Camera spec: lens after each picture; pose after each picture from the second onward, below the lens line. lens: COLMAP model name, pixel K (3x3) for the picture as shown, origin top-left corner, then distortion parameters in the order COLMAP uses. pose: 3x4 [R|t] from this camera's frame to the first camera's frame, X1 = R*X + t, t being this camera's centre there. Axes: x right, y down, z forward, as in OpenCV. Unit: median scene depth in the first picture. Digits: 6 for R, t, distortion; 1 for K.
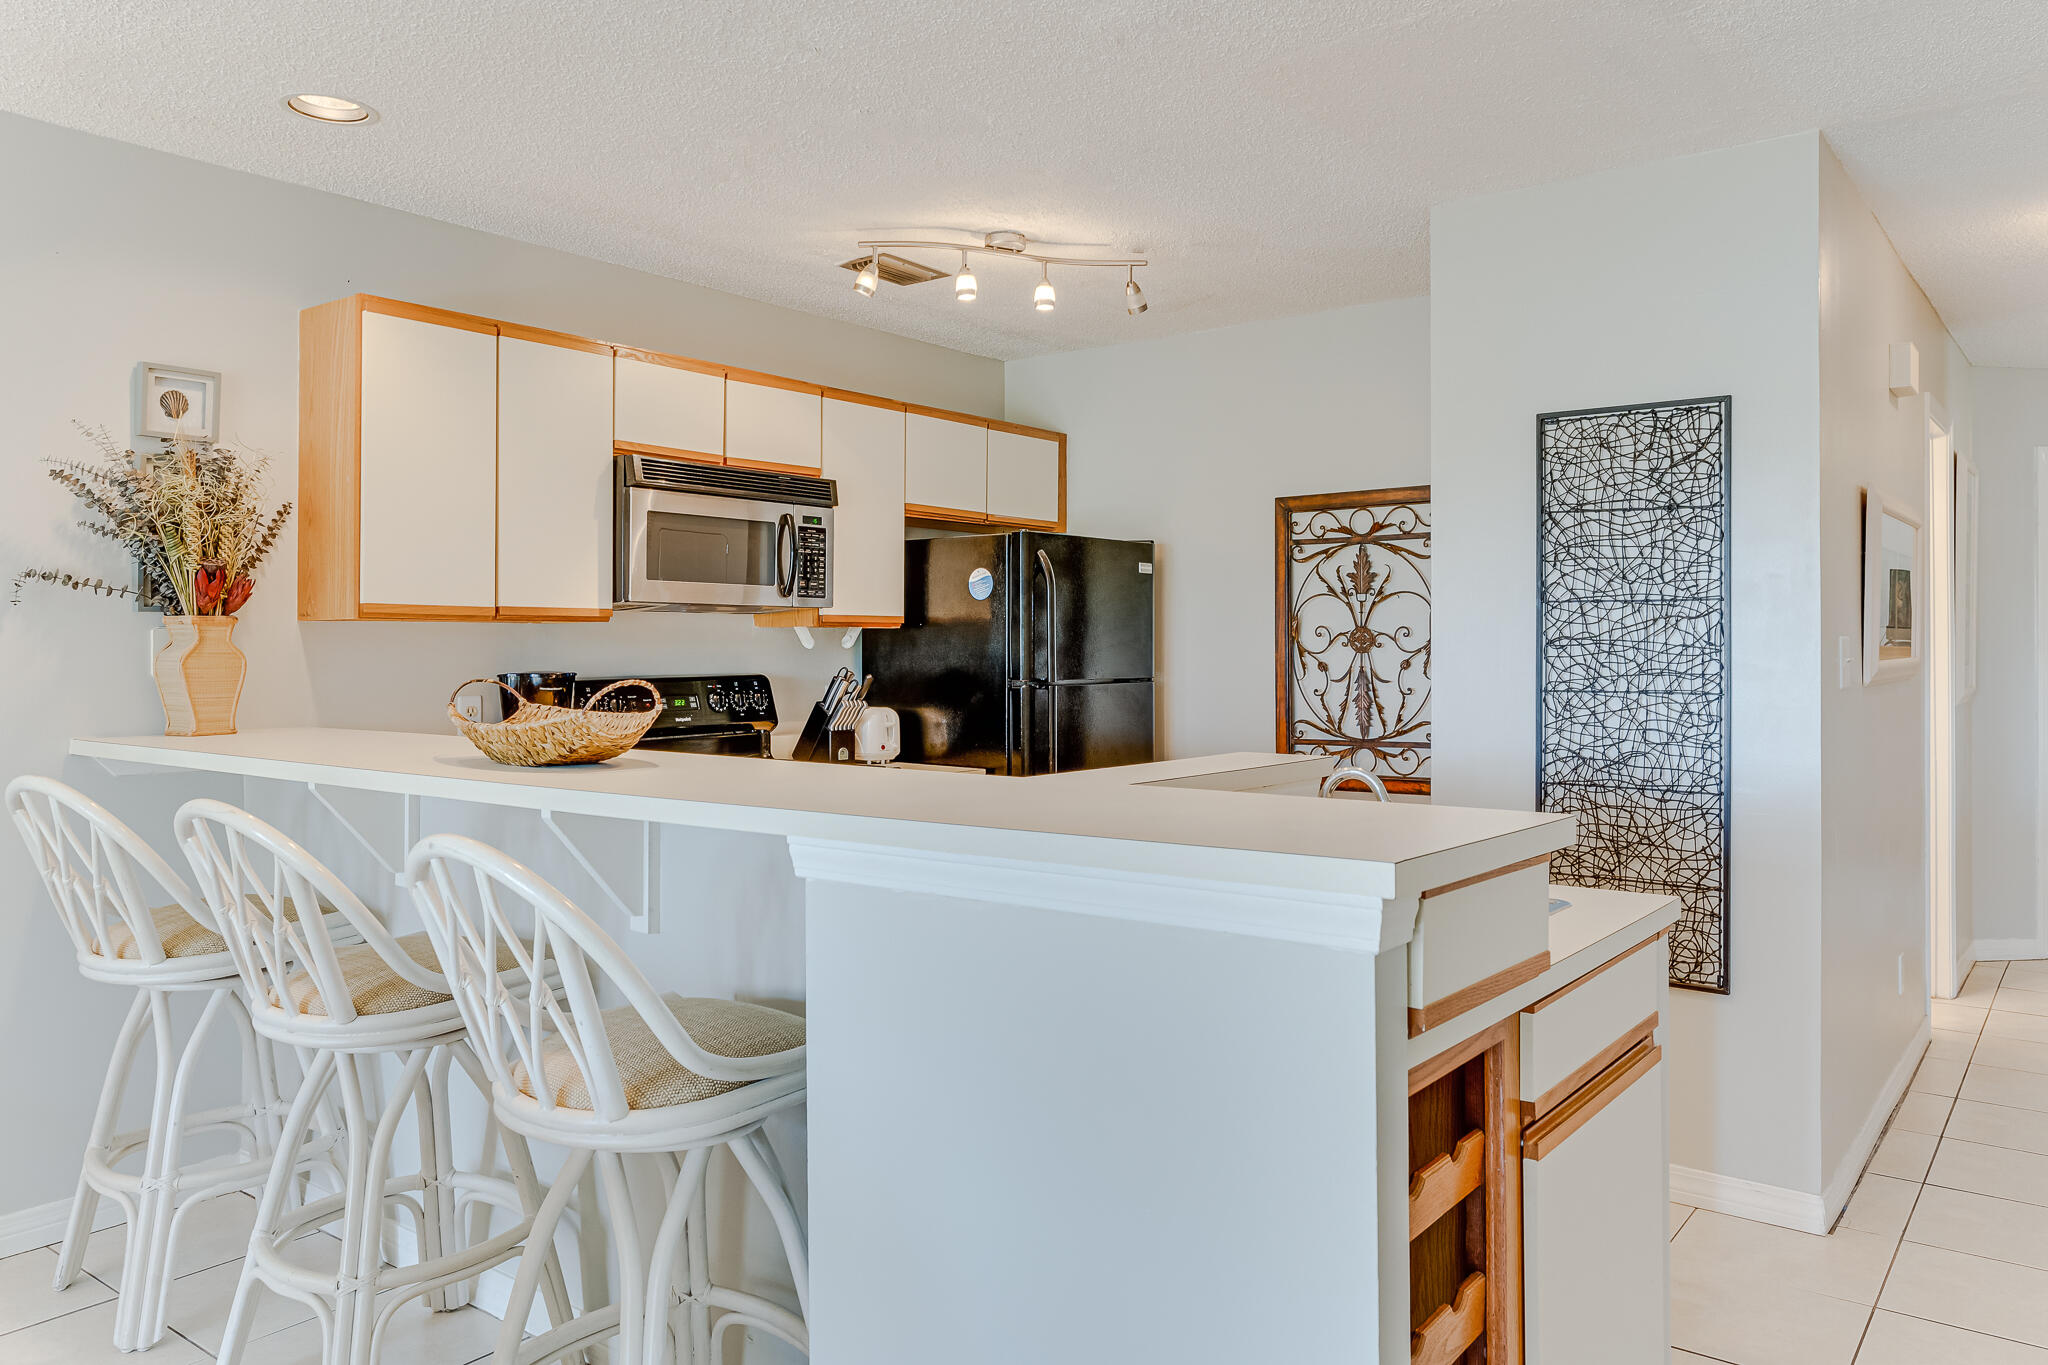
lens RADIAL K [[1439.8, 0, 1096.5], [0, 1439.8, 634.0], [0, 0, 1]] dist [0.014565, -0.002931]
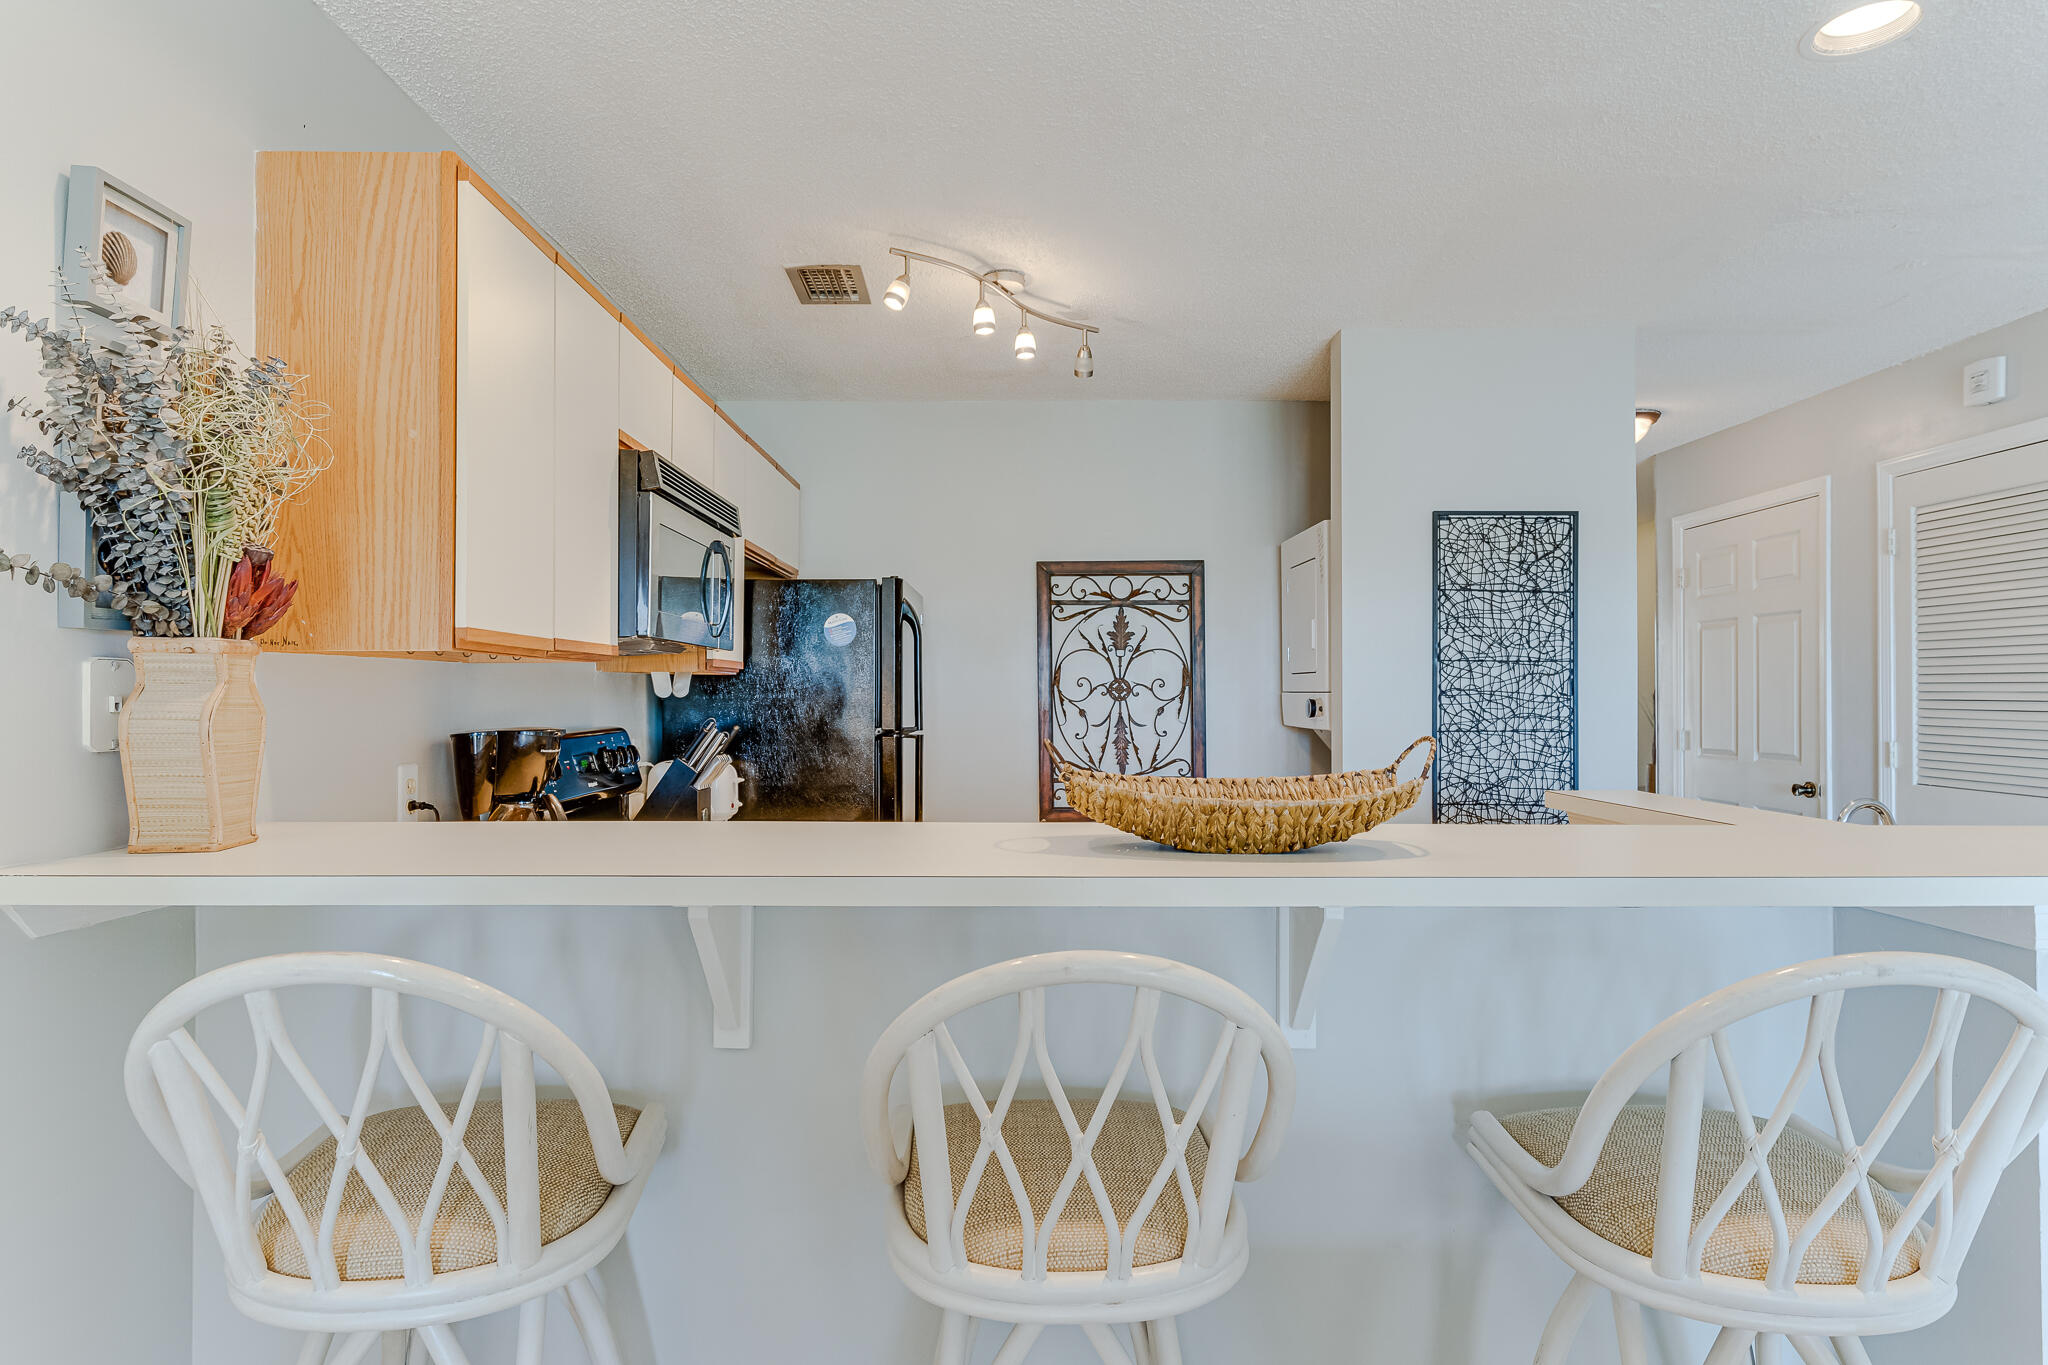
lens RADIAL K [[1158.0, 0, 1031.0], [0, 1158.0, 684.5], [0, 0, 1]] dist [0.006713, 0.002320]
pose [[0.804307, 0.007281, 0.594170, -0.575244], [-0.006821, 0.999972, -0.003020, 0.004135], [-0.594175, -0.001624, 0.804334, 0.396894]]
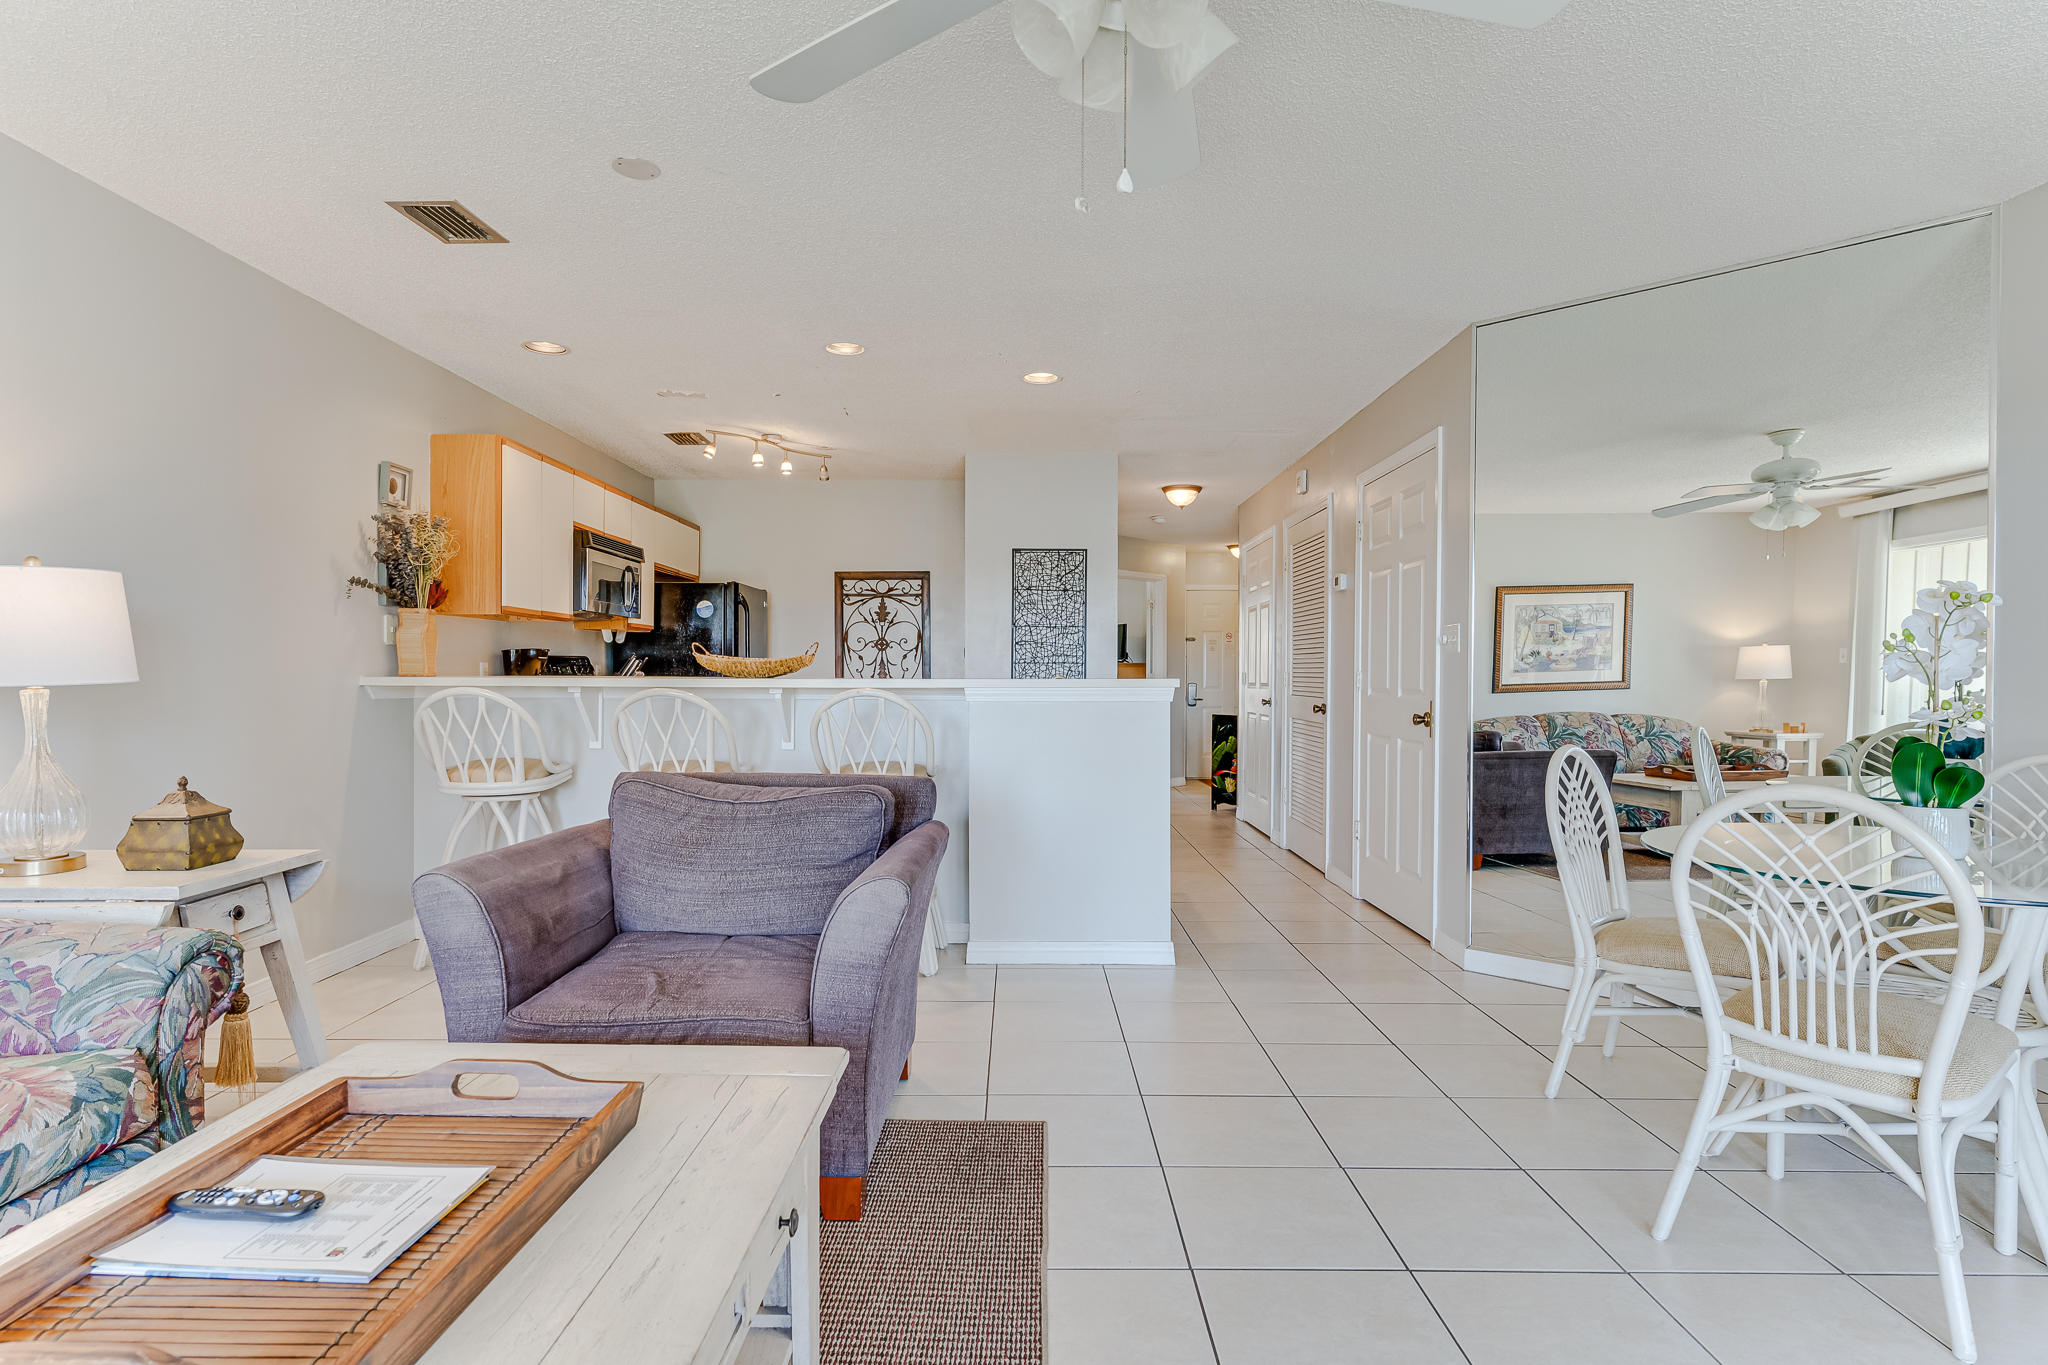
lens RADIAL K [[1048.1, 0, 1026.8], [0, 1048.1, 681.3], [0, 0, 1]] dist [0.003113, 0.000078]
pose [[0.808209, 0.000969, 0.588894, -0.708526], [-0.010344, 0.999868, 0.012551, 0.047793], [-0.588804, -0.016235, 0.808113, -0.435878]]
